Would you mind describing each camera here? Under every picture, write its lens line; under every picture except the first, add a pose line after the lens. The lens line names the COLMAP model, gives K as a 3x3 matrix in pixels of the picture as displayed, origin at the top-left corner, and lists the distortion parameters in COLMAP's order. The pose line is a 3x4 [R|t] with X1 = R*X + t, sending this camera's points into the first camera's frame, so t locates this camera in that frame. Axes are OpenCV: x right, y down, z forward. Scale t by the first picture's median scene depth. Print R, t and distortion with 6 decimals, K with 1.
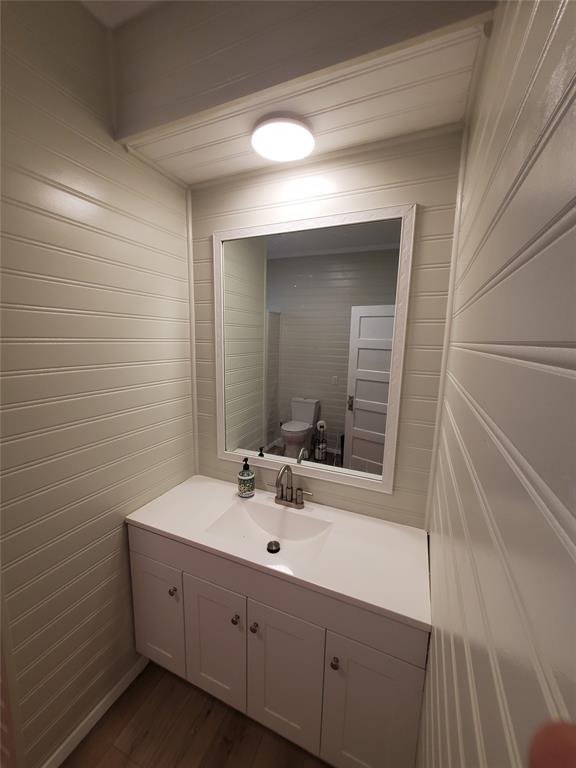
lens RADIAL K [[306.3, 0, 285.9], [0, 306.3, 385.9], [0, 0, 1]] dist [0.002416, -0.000644]
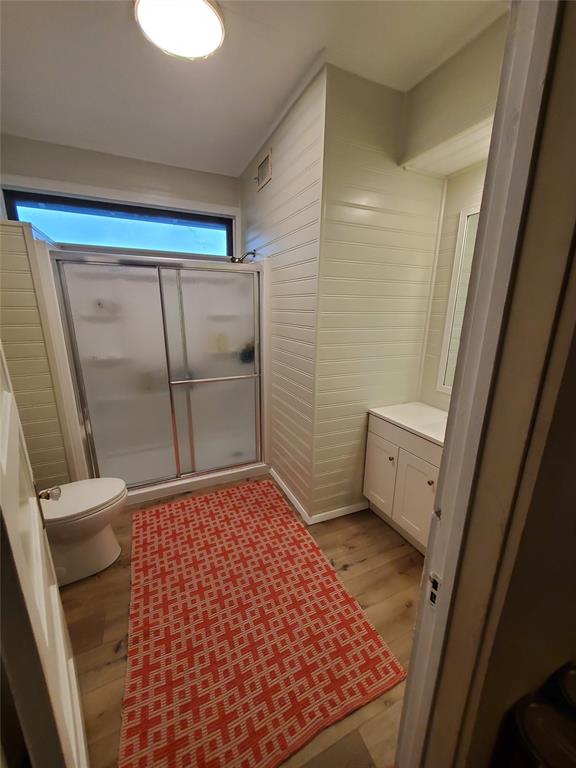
lens RADIAL K [[306.3, 0, 285.9], [0, 306.3, 383.6], [0, 0, 1]] dist [0.002416, -0.000644]
pose [[0.747533, 0.156254, -0.645584, 0.168646], [-0.103826, 0.987477, 0.118782, 0.146979], [0.656060, -0.021765, 0.754395, -0.496764]]
